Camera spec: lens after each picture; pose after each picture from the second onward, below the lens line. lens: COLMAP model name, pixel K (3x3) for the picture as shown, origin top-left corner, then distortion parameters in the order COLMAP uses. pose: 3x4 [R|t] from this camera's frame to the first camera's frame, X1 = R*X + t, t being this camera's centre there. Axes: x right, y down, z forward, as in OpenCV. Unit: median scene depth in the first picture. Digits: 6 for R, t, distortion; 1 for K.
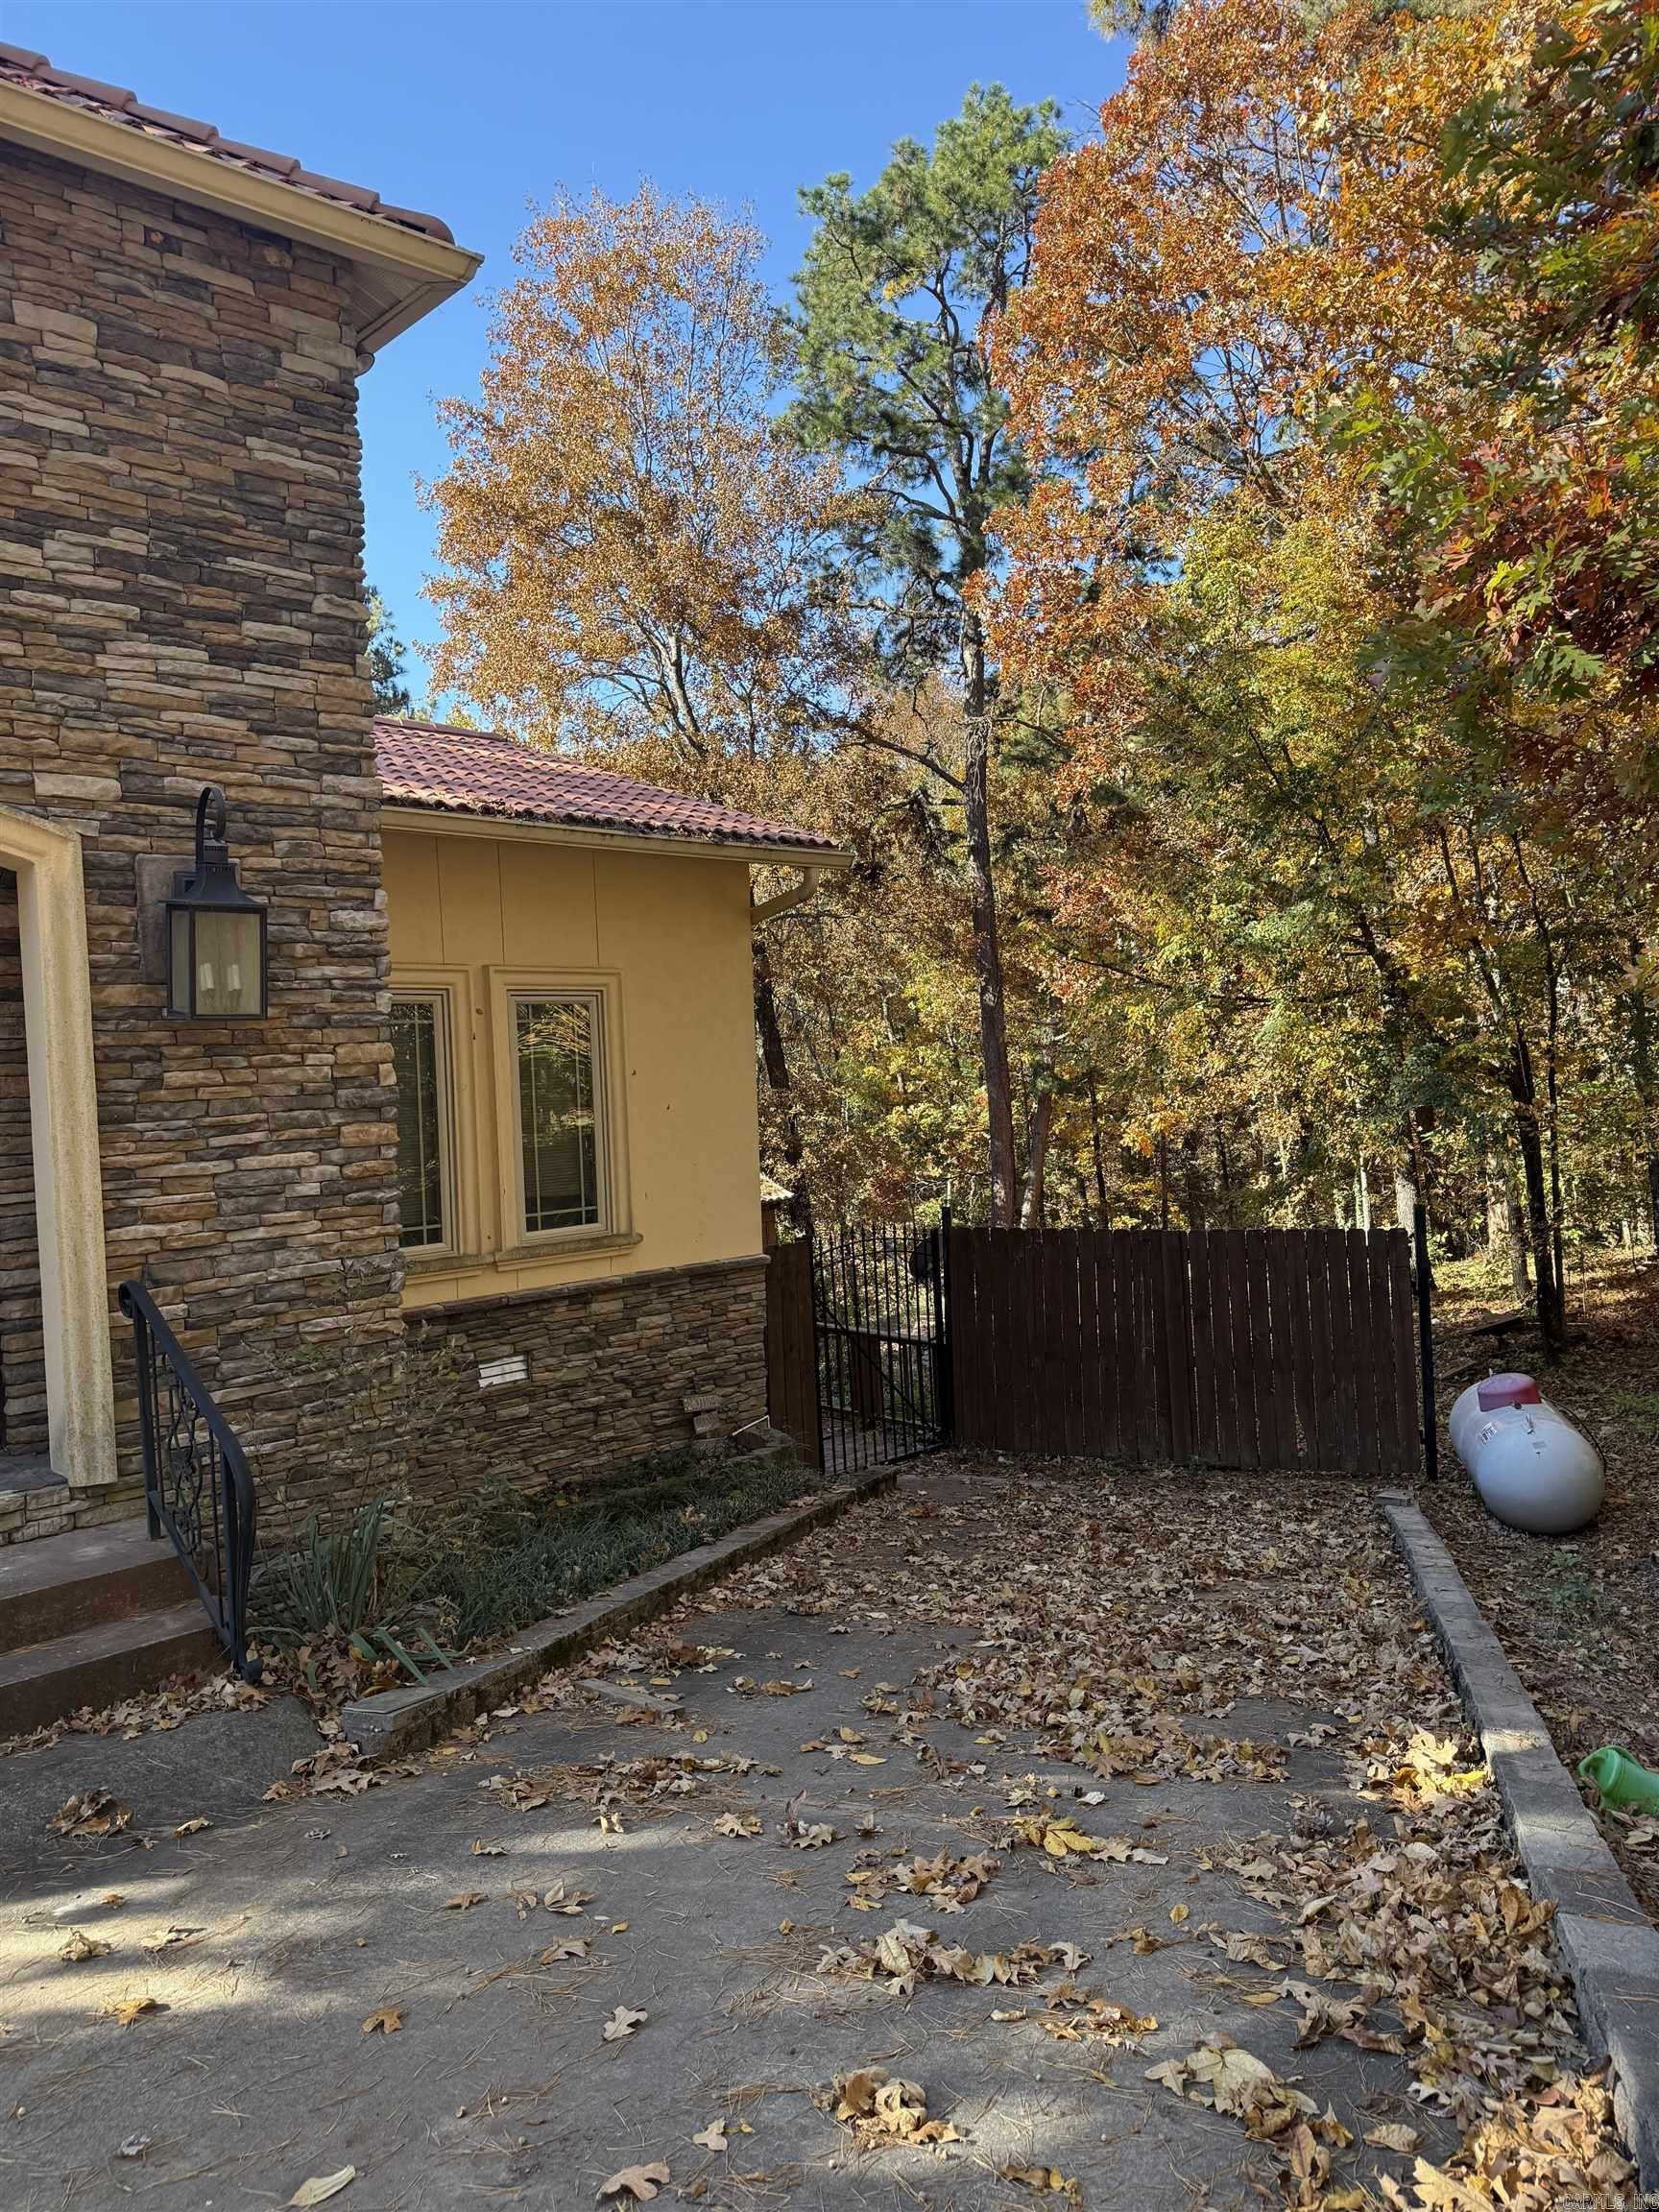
lens RADIAL K [[1540.6, 0, 829.5], [0, 1540.6, 1106.0], [0, 0, 1]] dist [0.085053, -0.120984]
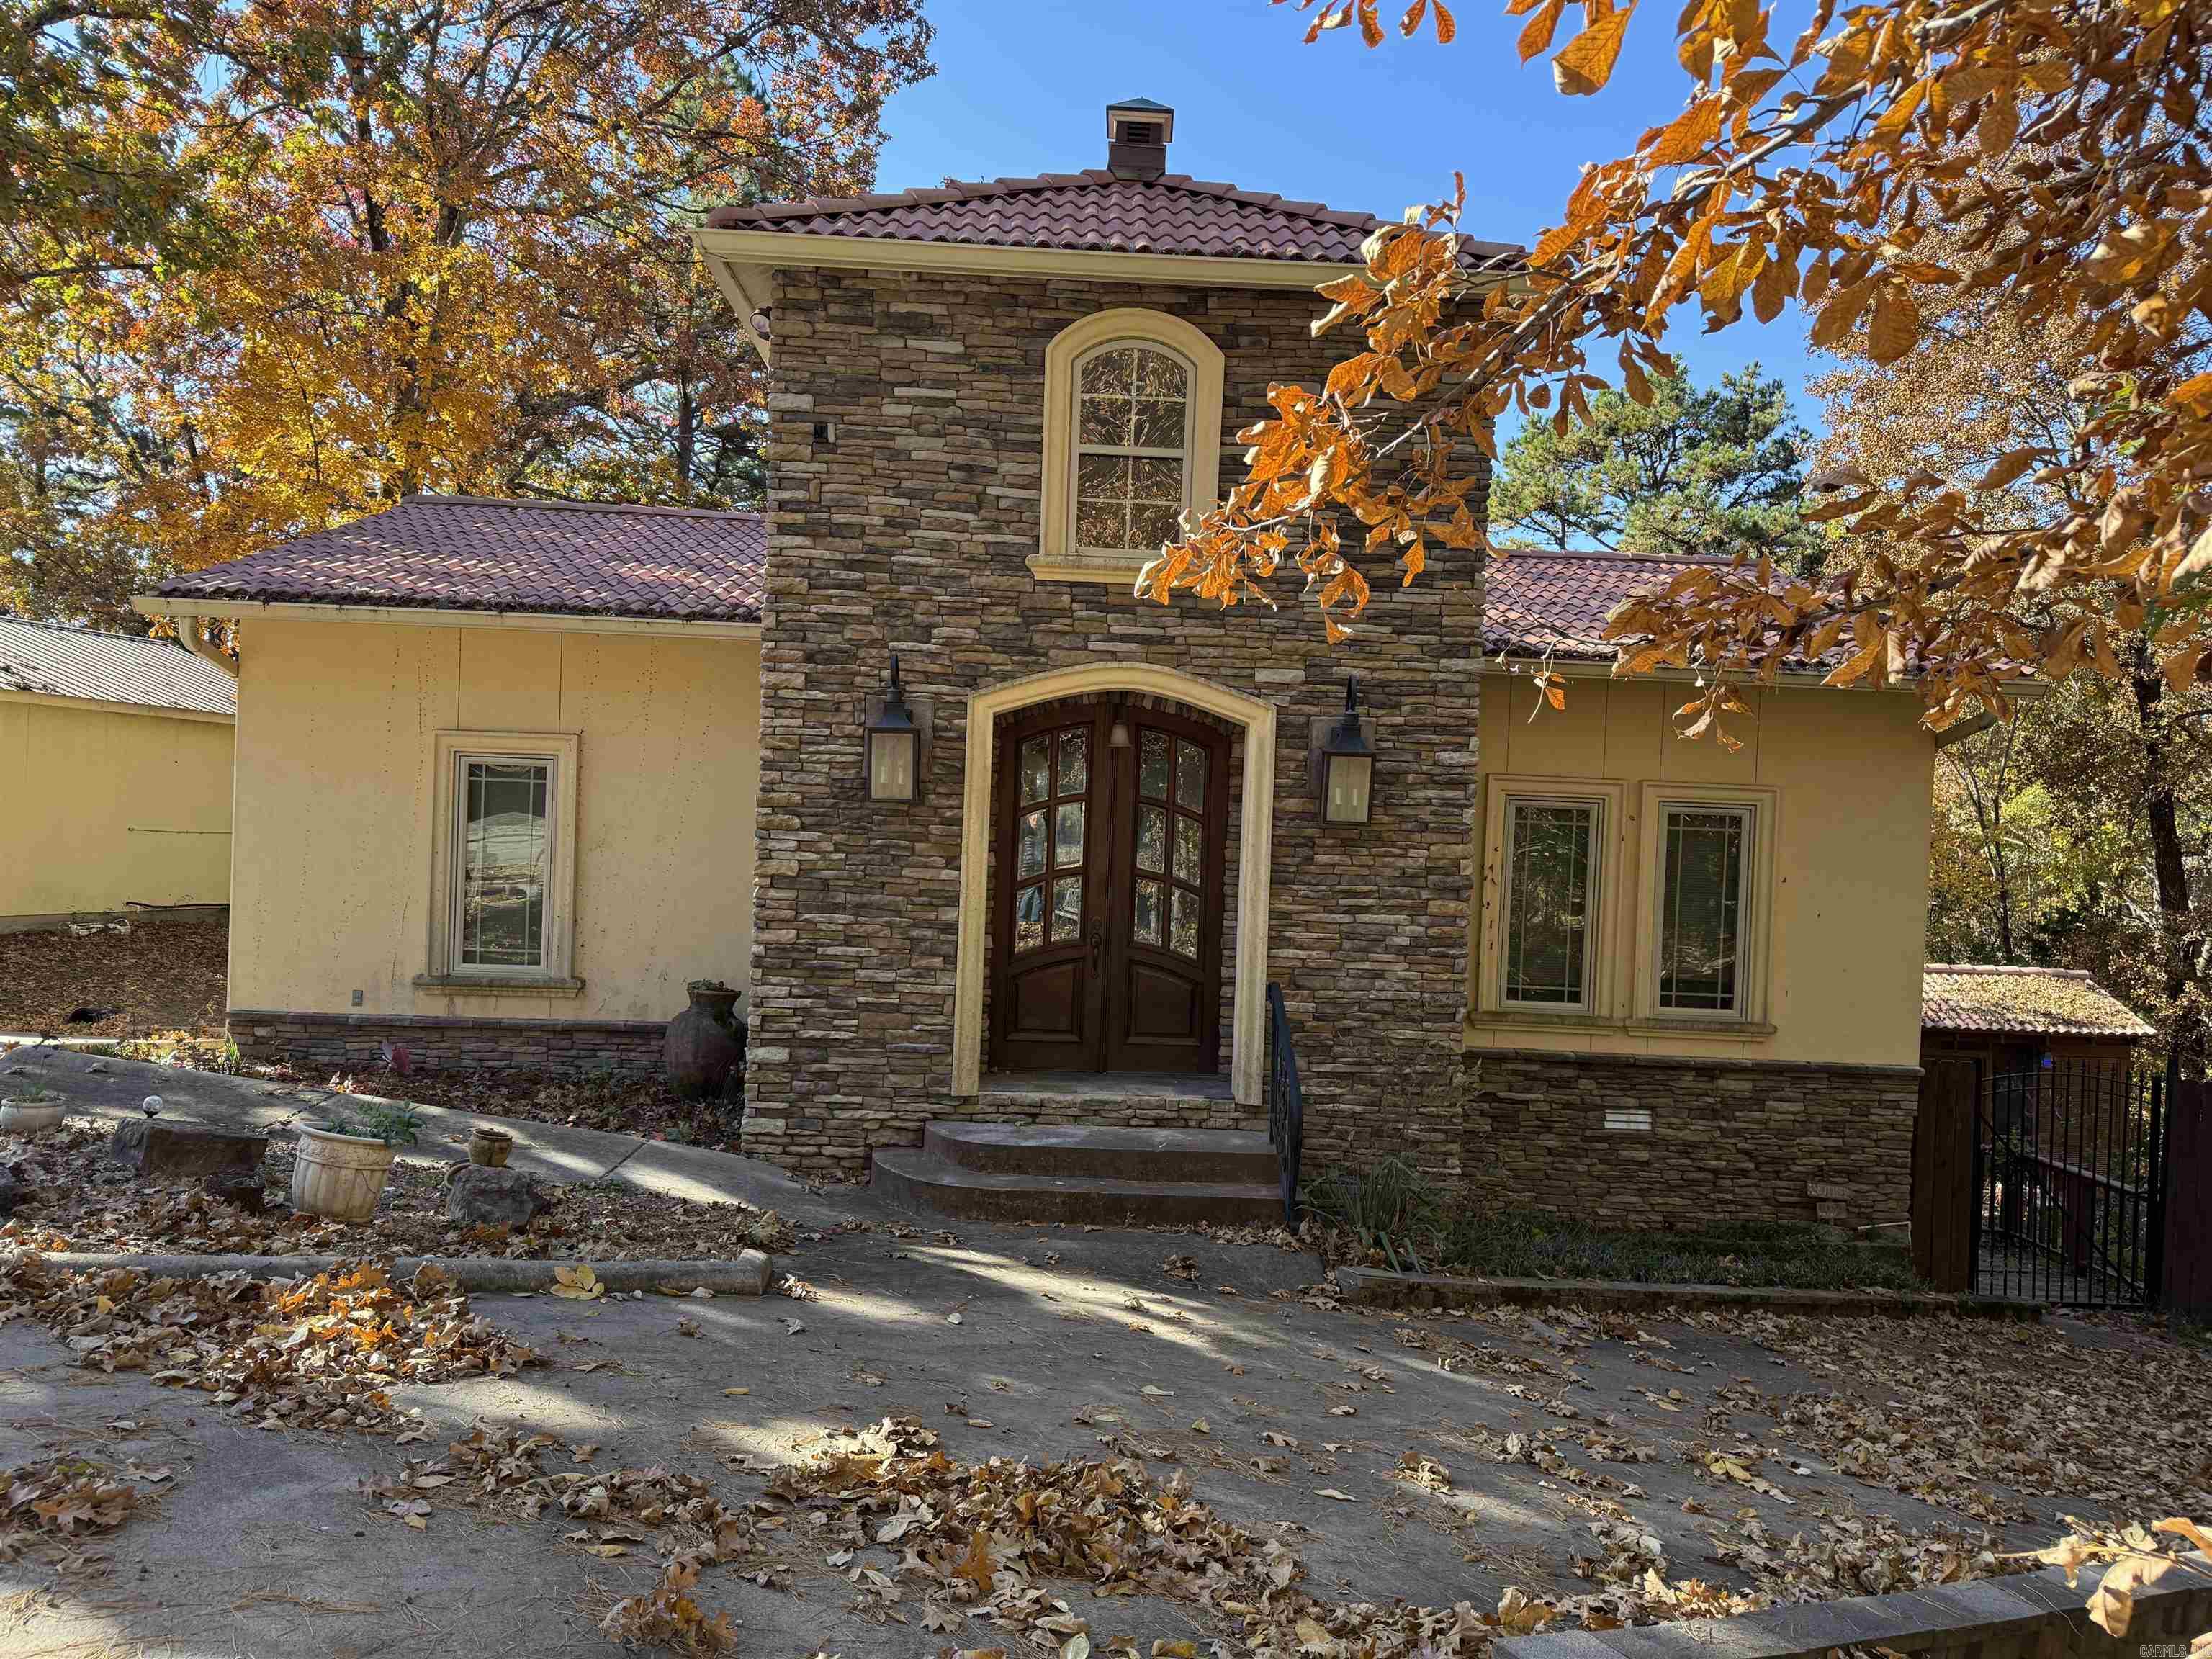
lens RADIAL K [[1540.6, 0, 1106.0], [0, 1540.6, 829.5], [0, 0, 1]] dist [0.085053, -0.120984]
pose [[0.750931, 0.071001, -0.656552, 0.410128], [-0.091127, 0.995833, 0.003466, -0.031057], [0.654063, 0.057227, 0.754273, -0.293990]]
